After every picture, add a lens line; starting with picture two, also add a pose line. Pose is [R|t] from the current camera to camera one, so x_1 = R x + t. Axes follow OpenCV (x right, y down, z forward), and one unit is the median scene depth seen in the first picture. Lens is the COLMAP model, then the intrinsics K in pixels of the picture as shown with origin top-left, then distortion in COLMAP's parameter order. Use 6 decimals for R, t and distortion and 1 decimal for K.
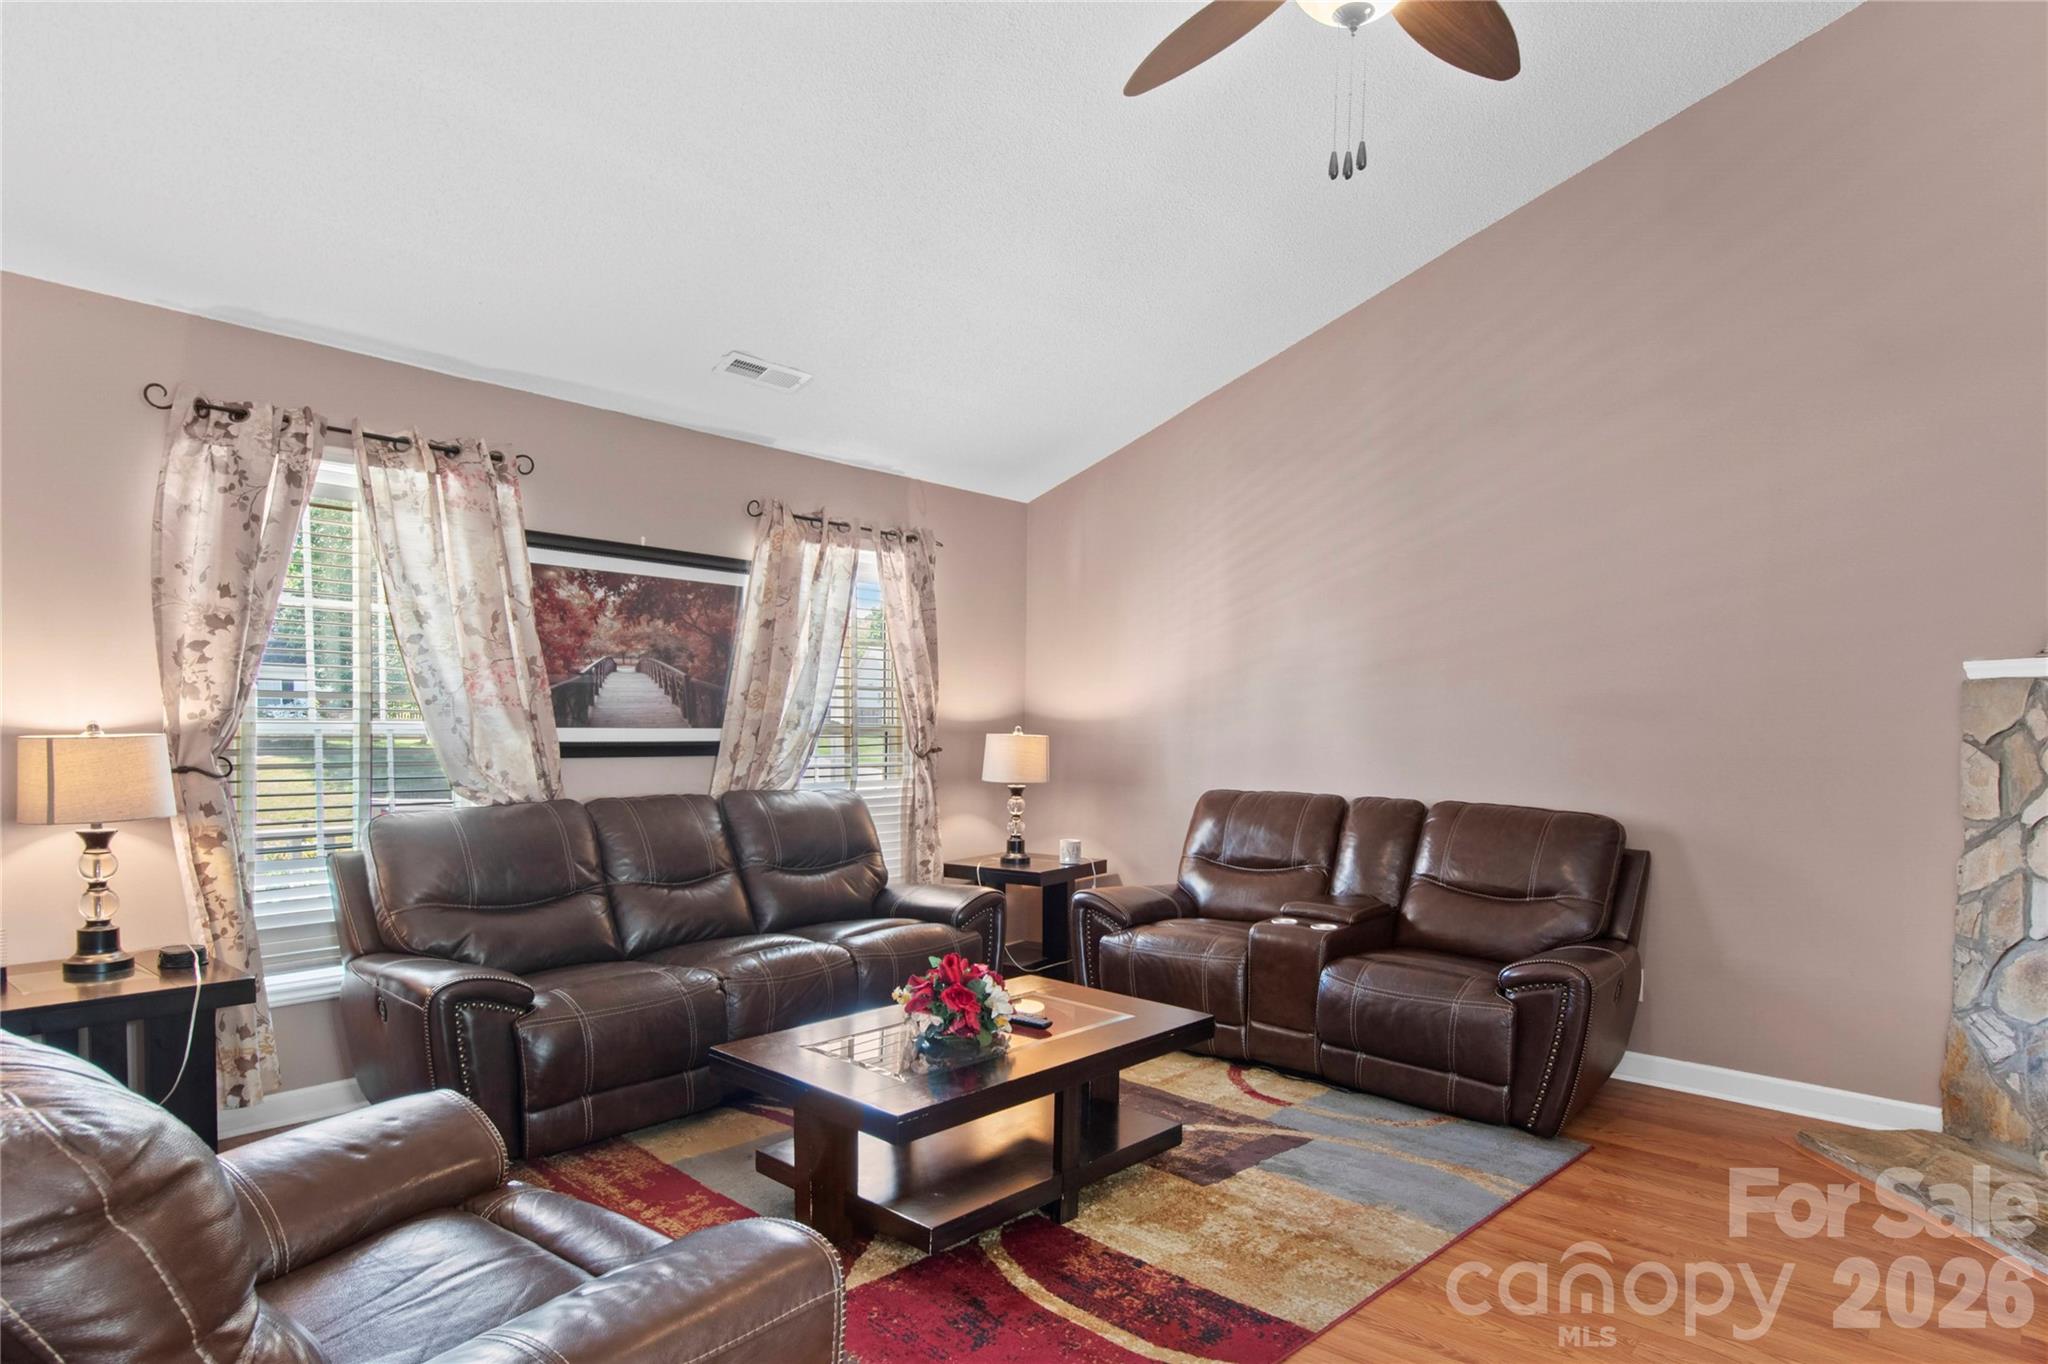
lens RADIAL K [[1153.7, 0, 1101.6], [0, 1153.7, 800.3], [0, 0, 1]] dist [0.032280, 0.000102]
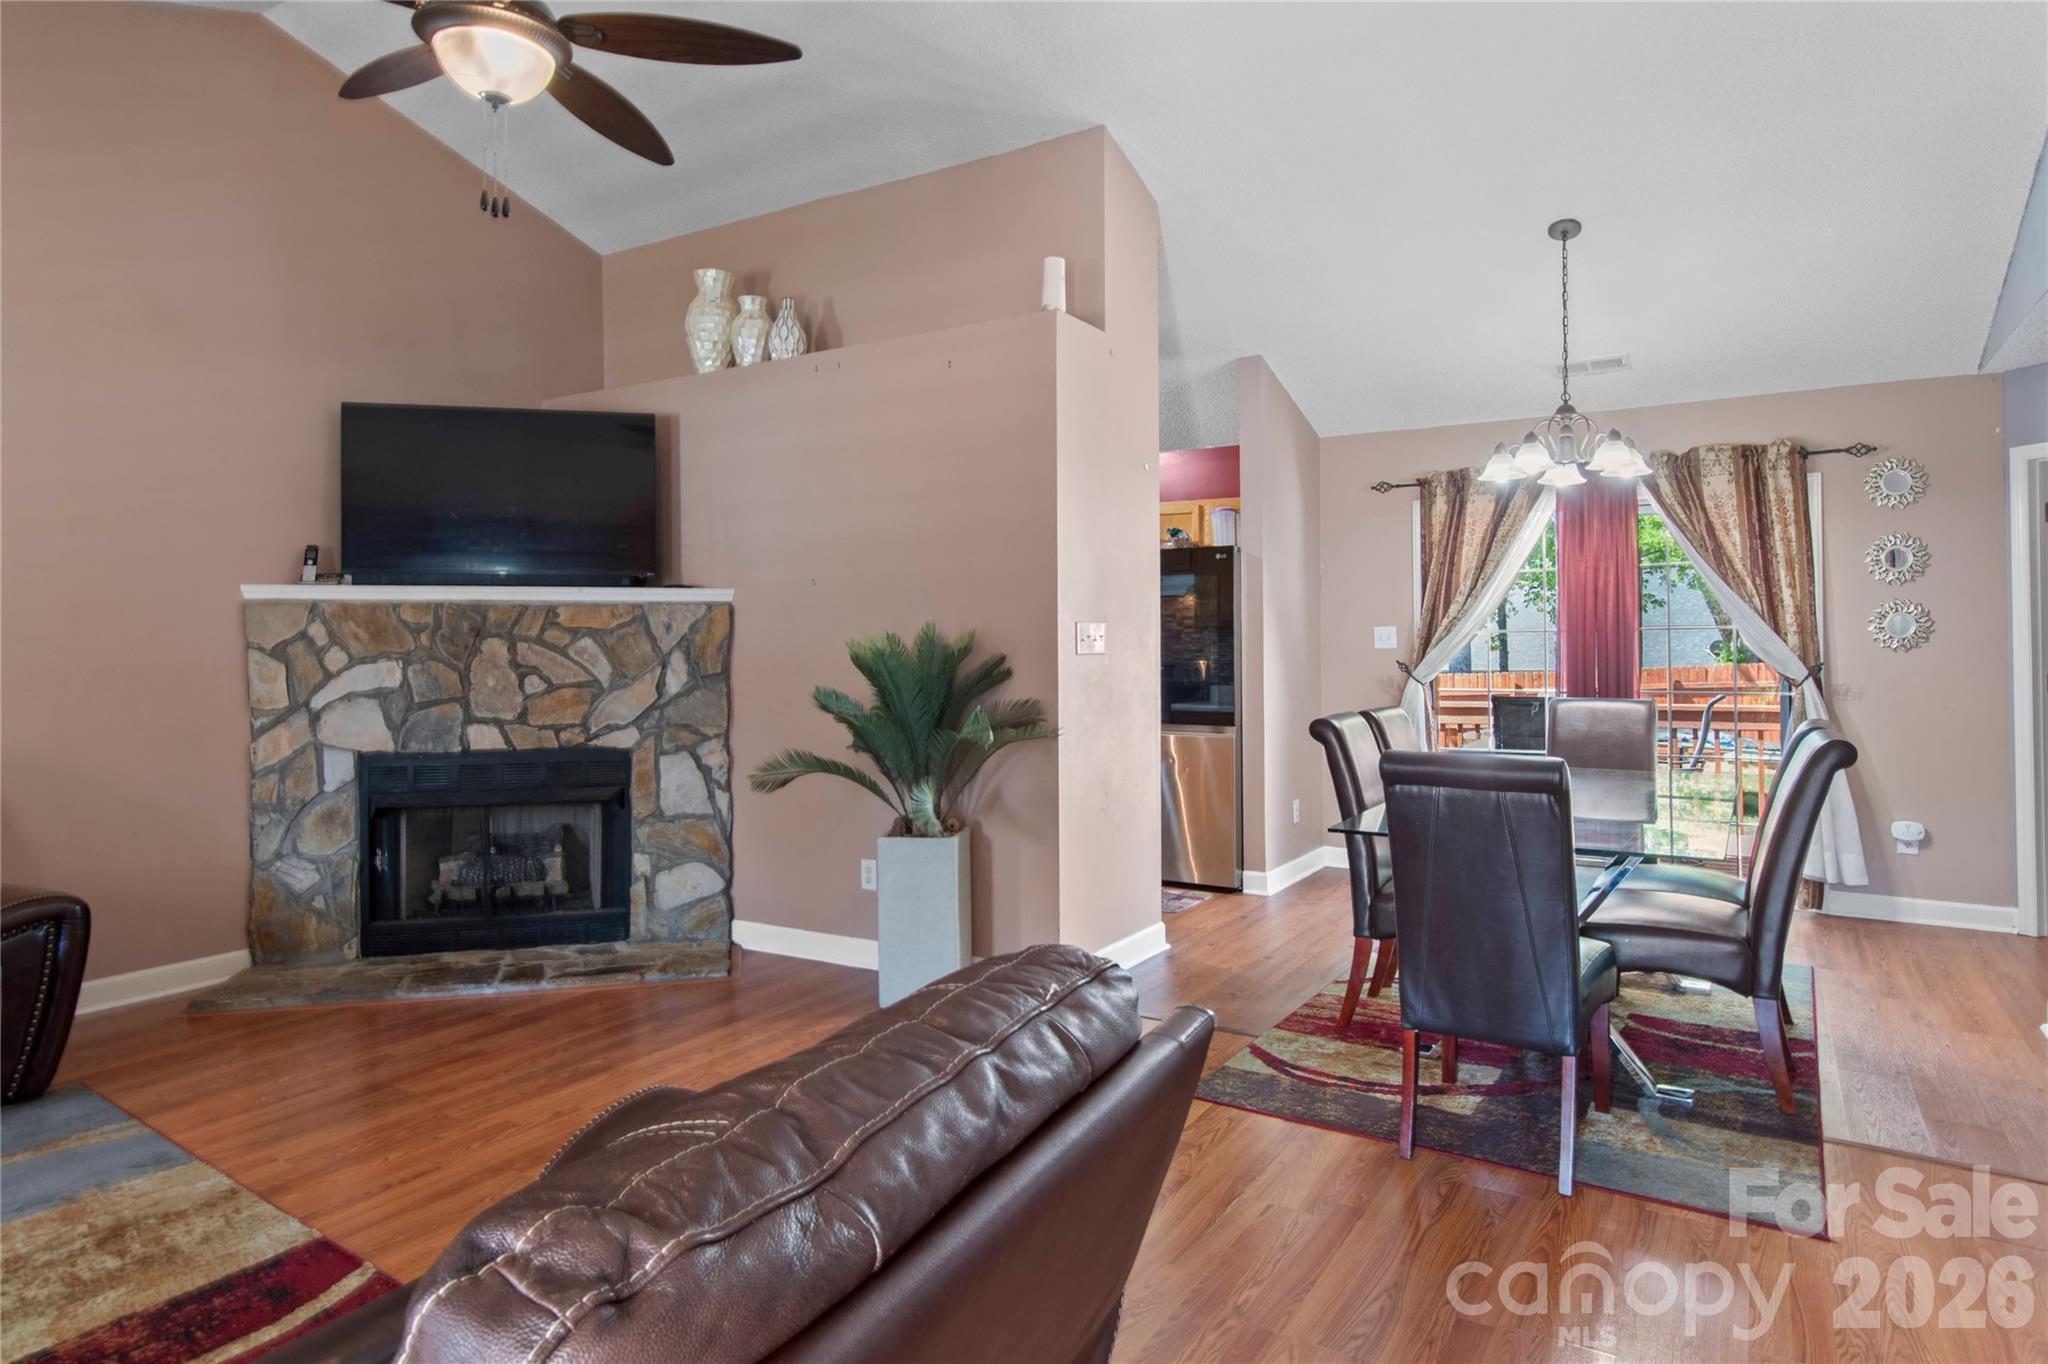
lens RADIAL K [[1147.8, 0, 1076.2], [0, 1147.8, 633.2], [0, 0, 1]] dist [0.000362, -0.001112]
pose [[-0.148637, -0.006407, 0.988871, -0.514645], [0.070081, 0.997397, 0.016996, -0.021823], [-0.986406, 0.071827, -0.147801, 0.263860]]
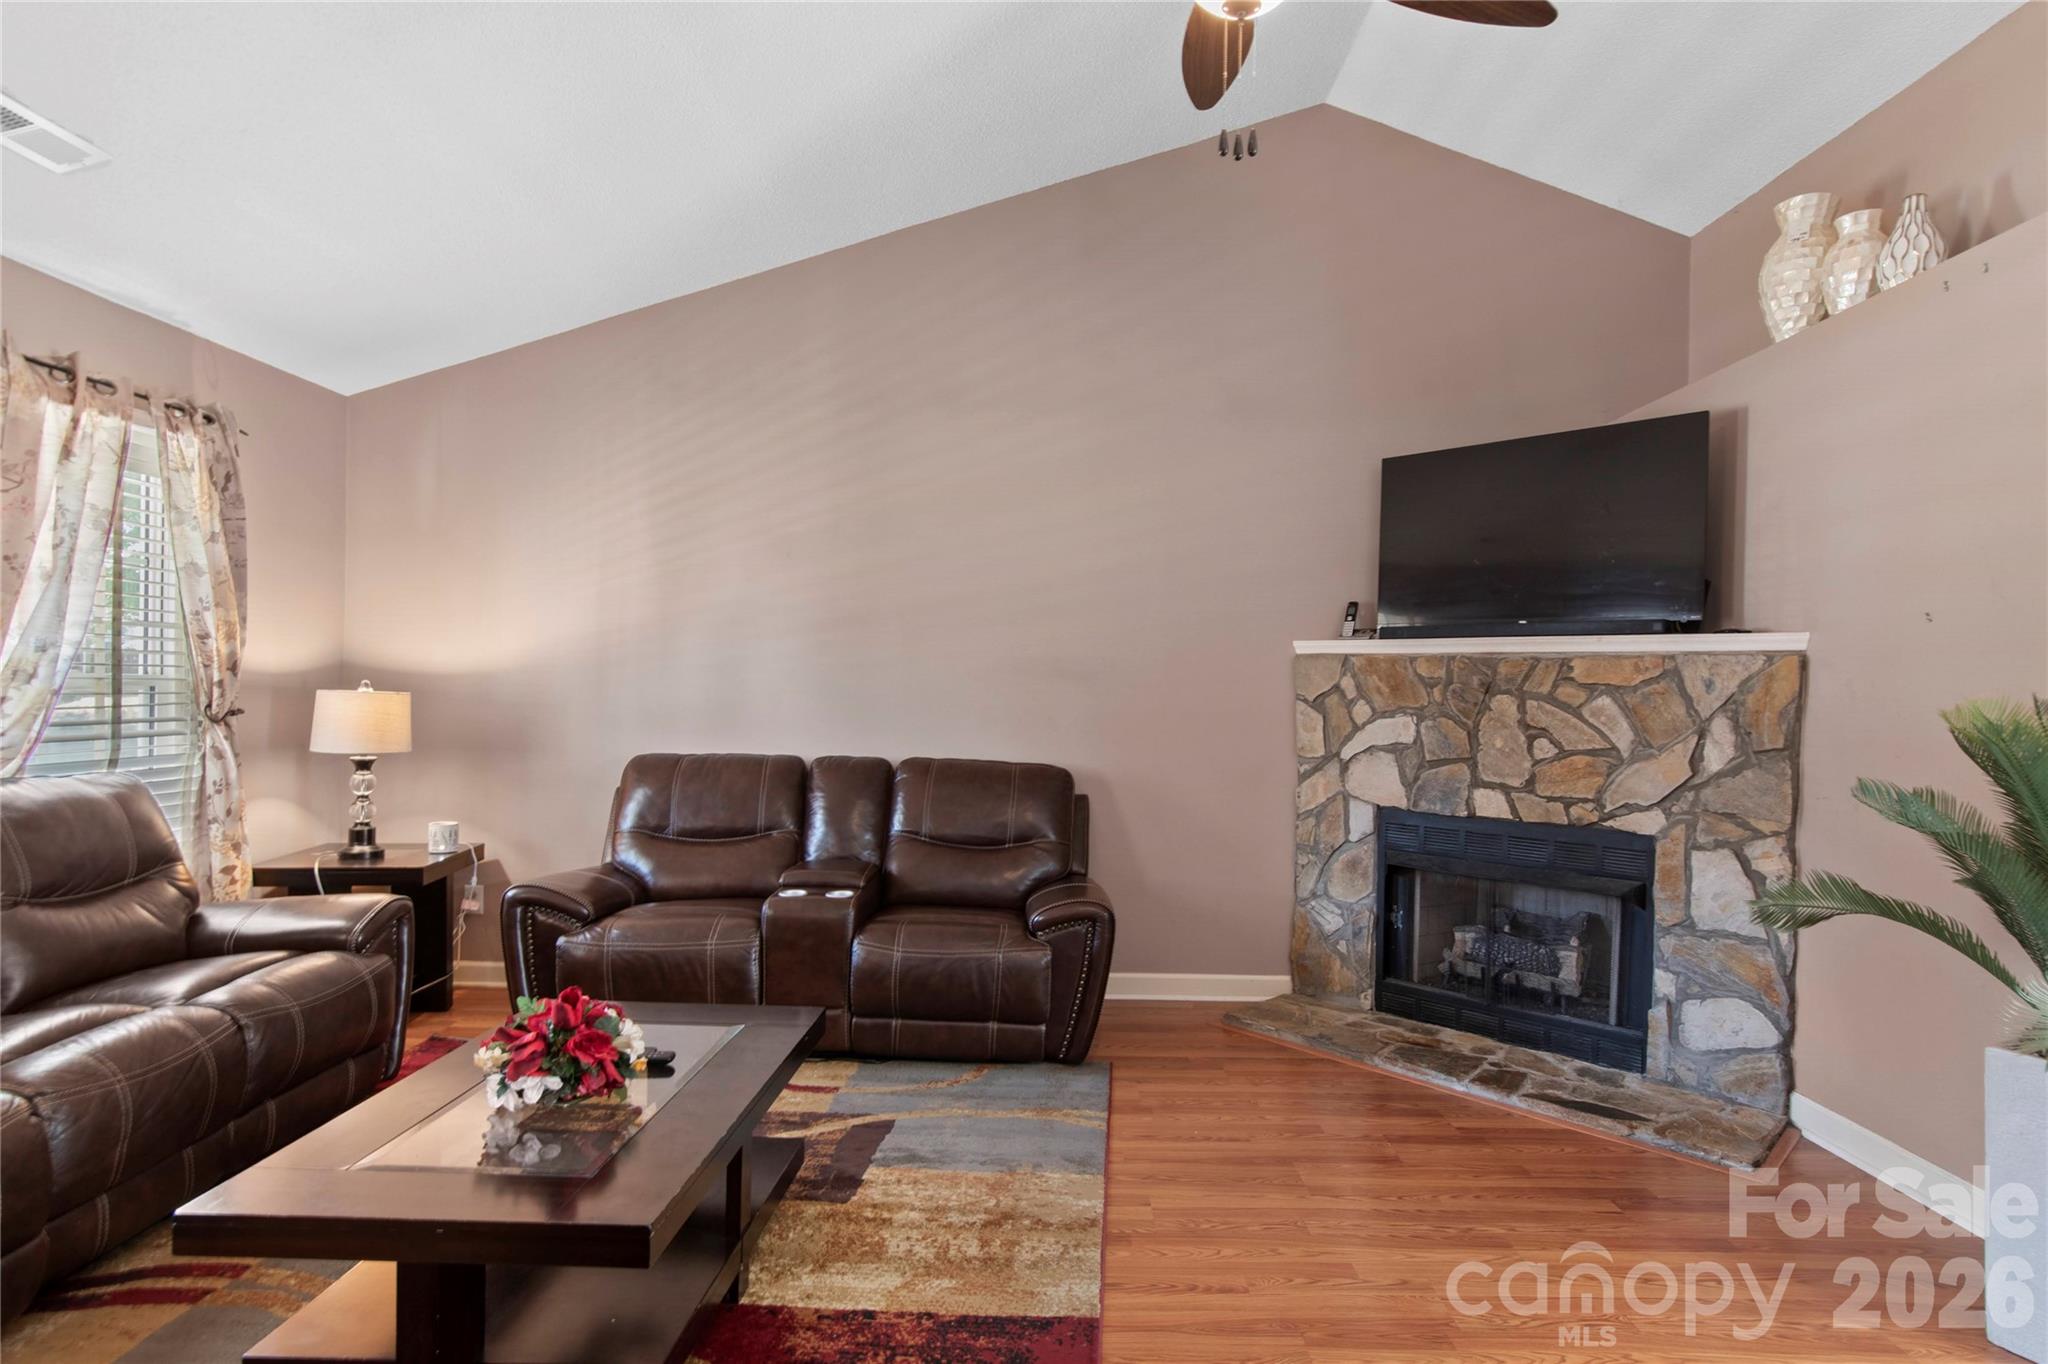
lens RADIAL K [[1099.5, 0, 1074.9], [0, 1099.5, 704.1], [0, 0, 1]] dist [0.000552, 0.000135]
pose [[0.763073, -0.005288, 0.646291, -0.237909], [0.033387, 0.998954, -0.031246, -0.011878], [-0.645449, 0.045421, 0.762451, 0.169603]]
